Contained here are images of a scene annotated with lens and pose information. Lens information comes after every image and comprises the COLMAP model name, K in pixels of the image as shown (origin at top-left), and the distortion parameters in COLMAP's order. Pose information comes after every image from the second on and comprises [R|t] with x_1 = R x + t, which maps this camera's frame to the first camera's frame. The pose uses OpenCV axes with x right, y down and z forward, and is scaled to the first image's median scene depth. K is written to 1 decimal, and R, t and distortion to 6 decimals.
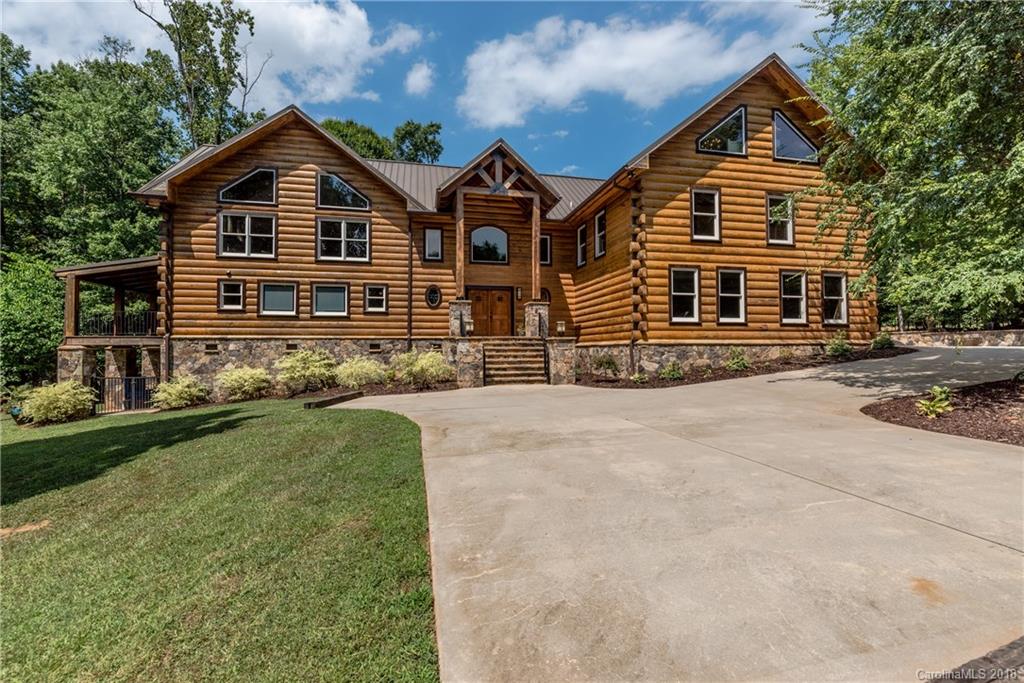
lens RADIAL K [[446.3, 0, 512.4], [0, 446.3, 344.2], [0, 0, 1]] dist [0.000510, 0.000623]
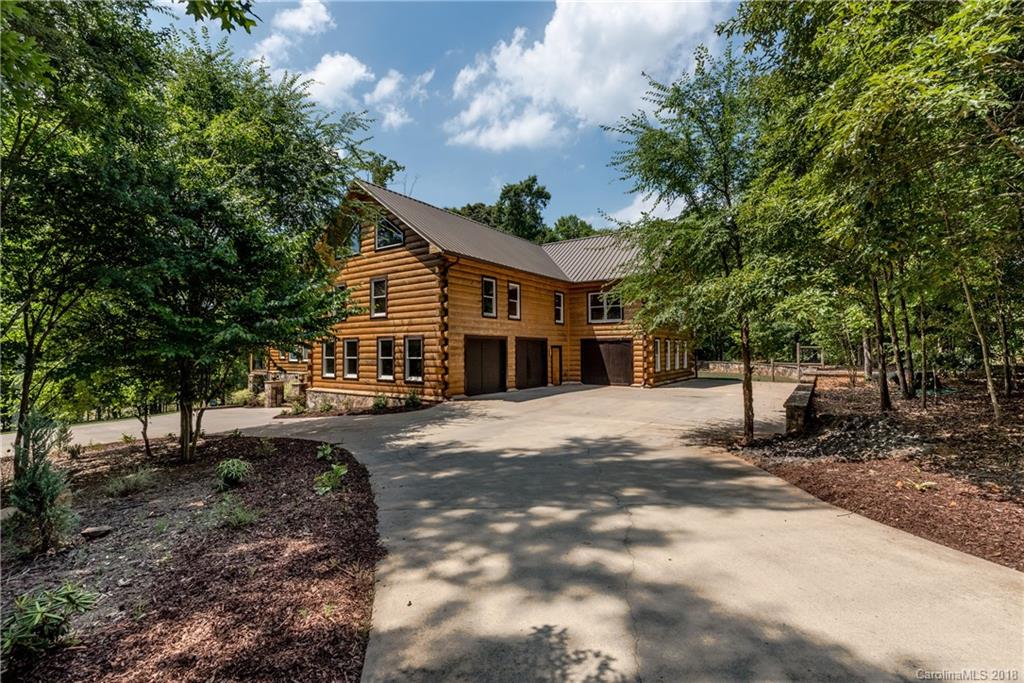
lens RADIAL K [[446.3, 0, 512.1], [0, 446.3, 342.3], [0, 0, 1]] dist [0.000510, 0.000623]
pose [[0.674577, -0.015277, -0.738046, 1.780441], [0.014385, 0.999868, -0.007549, -0.135517], [0.738064, -0.005525, 0.674708, 0.420524]]
